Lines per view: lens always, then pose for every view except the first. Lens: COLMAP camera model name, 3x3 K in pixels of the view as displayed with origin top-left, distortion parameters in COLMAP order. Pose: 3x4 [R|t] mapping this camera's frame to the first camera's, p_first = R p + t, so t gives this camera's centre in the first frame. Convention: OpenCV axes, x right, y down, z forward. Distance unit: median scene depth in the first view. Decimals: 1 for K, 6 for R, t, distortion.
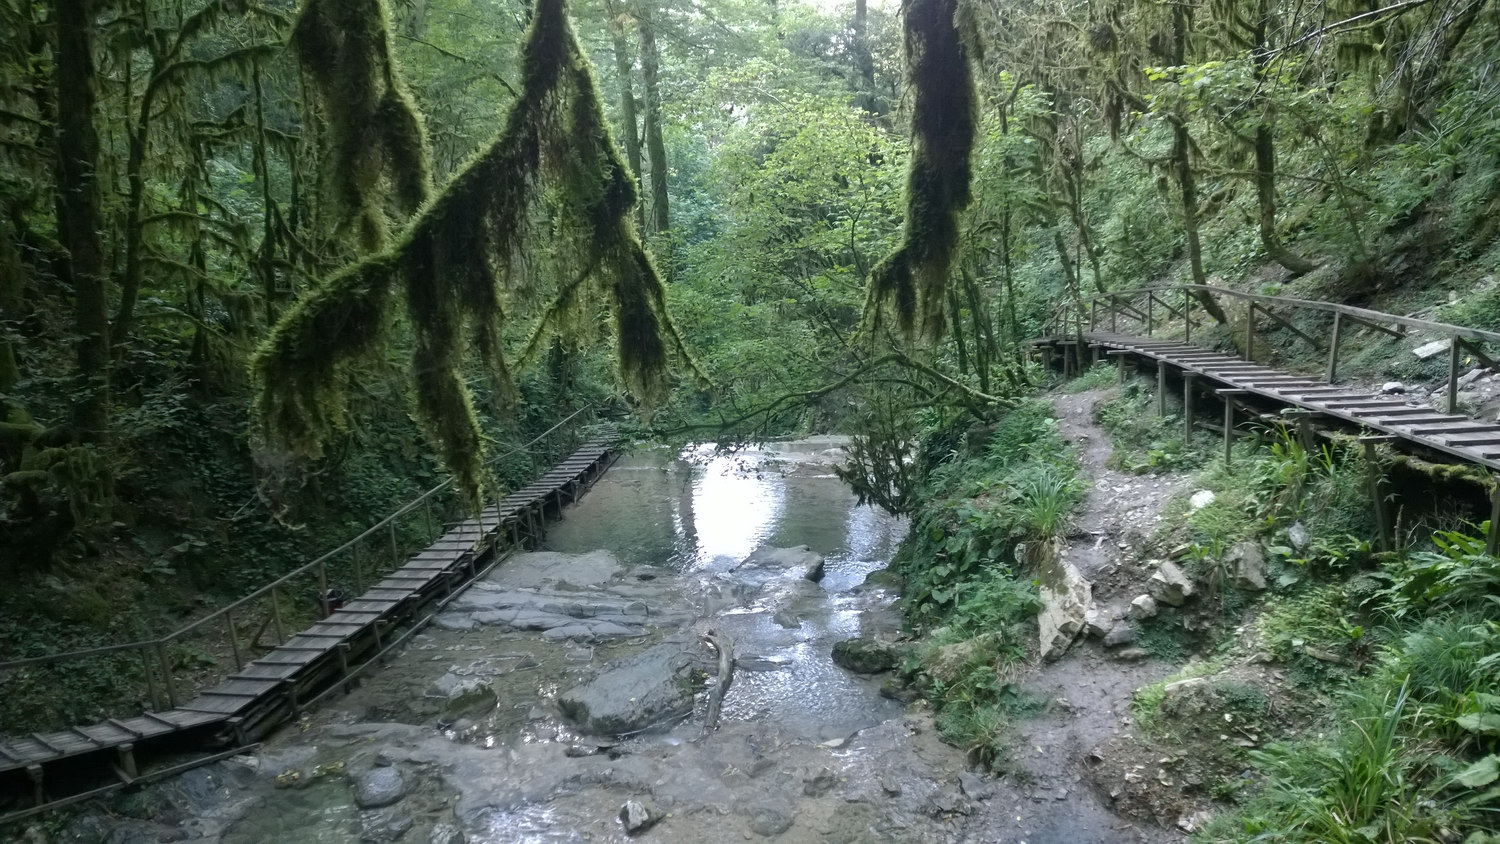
lens RADIAL K [[1117.8, 0, 759.8], [0, 1117.8, 403.8], [0, 0, 1]] dist [0.109454, -0.103845]
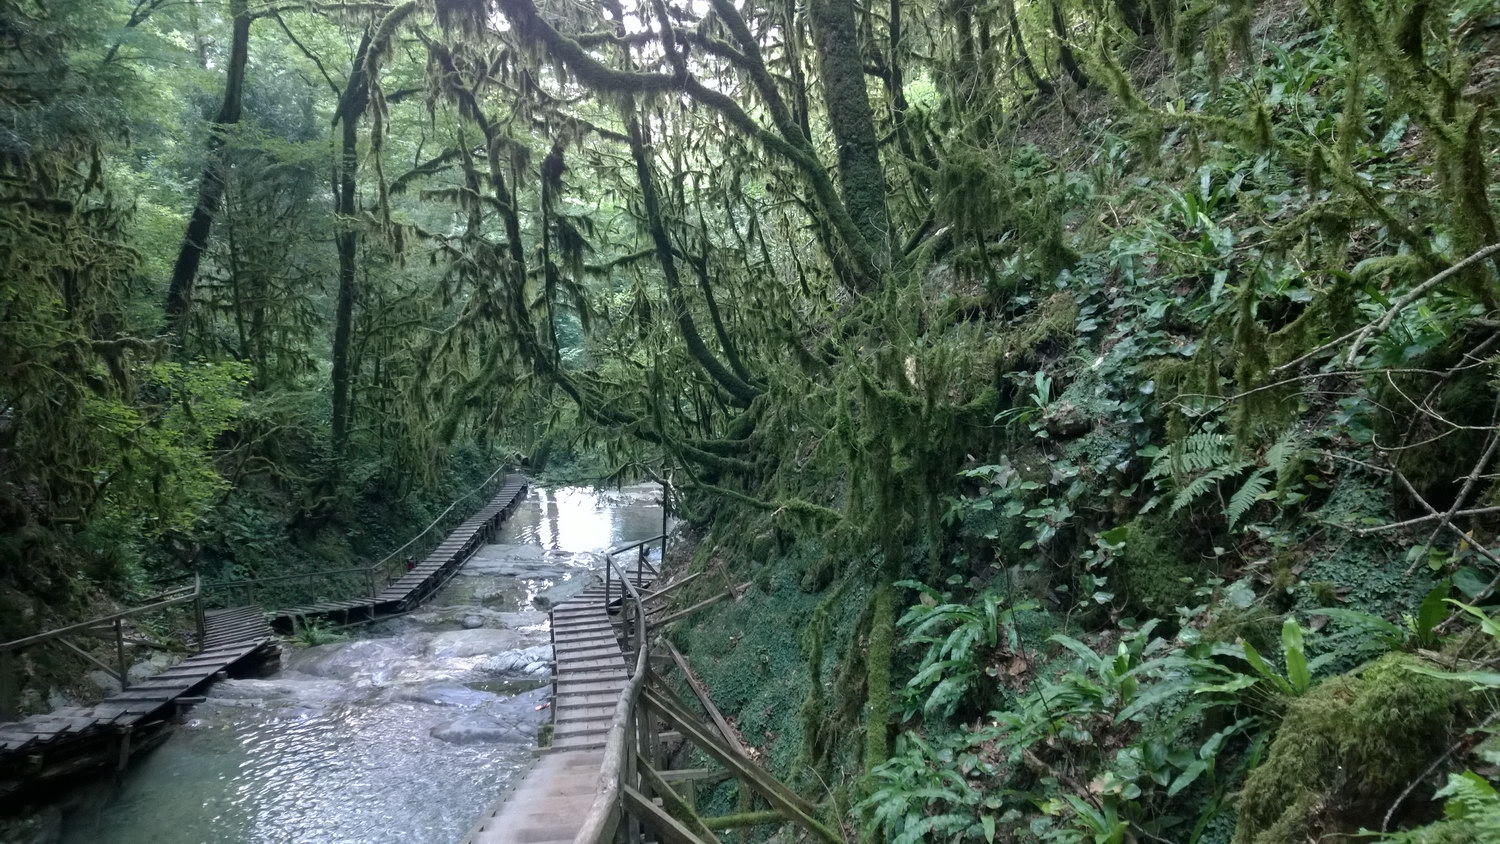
lens RADIAL K [[1117.8, 0, 759.8], [0, 1117.8, 403.8], [0, 0, 1]] dist [0.109454, -0.103845]
pose [[0.987186, 0.021720, 0.158089, -0.078032], [-0.015597, 0.999083, -0.039869, -0.041813], [-0.158810, 0.036893, 0.986620, -1.123351]]
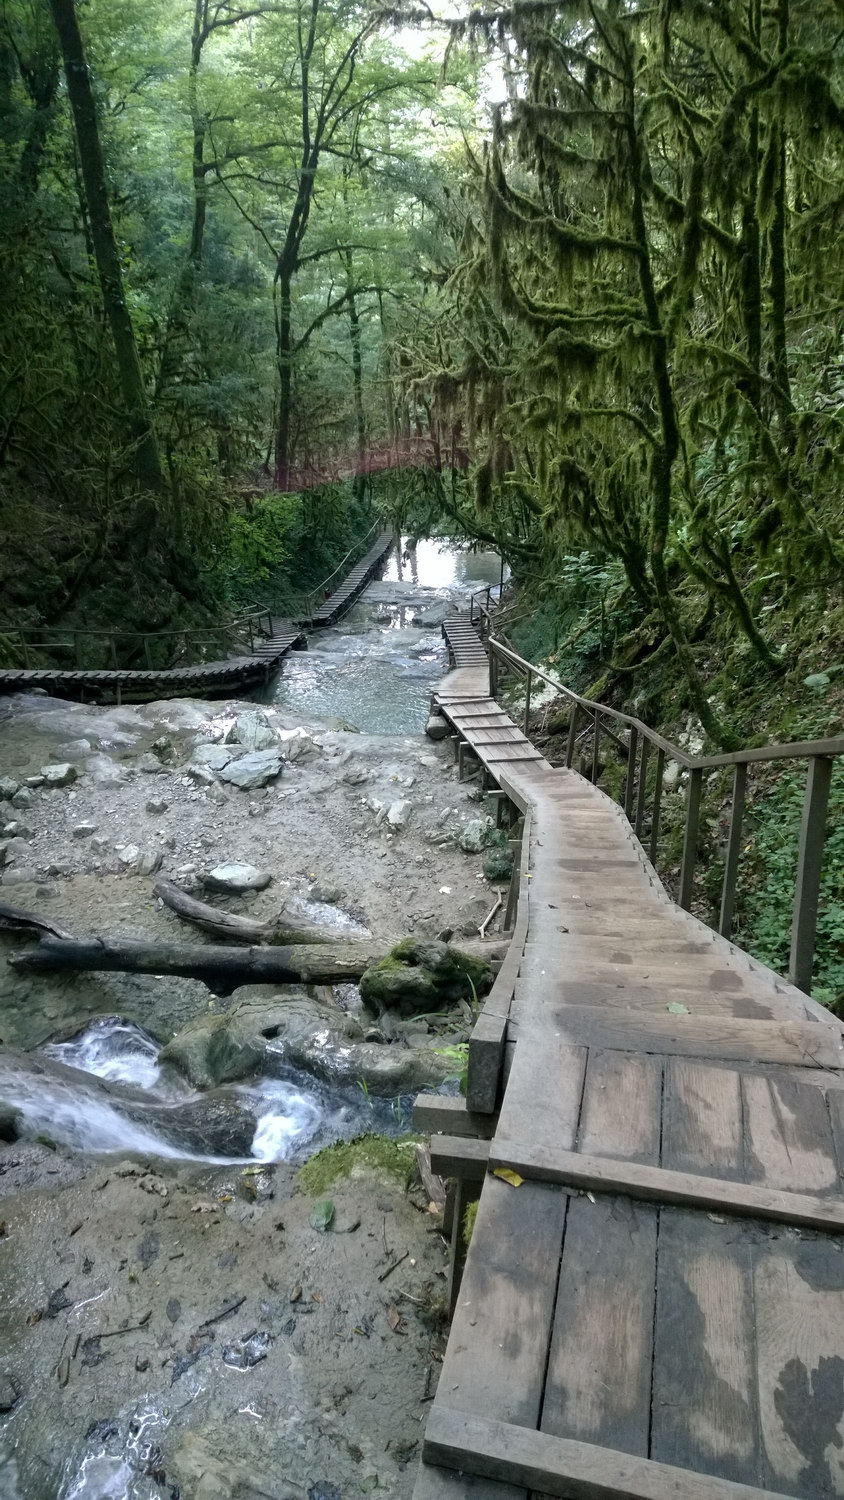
lens RADIAL K [[1117.8, 0, 422.0], [0, 1117.8, 750.0], [0, 0, 1]] dist [0.109454, -0.103845]
pose [[0.999872, 0.013647, 0.008335, -0.140857], [-0.015249, 0.970665, 0.239954, -0.133783], [-0.004816, -0.240050, 0.970749, -1.928519]]
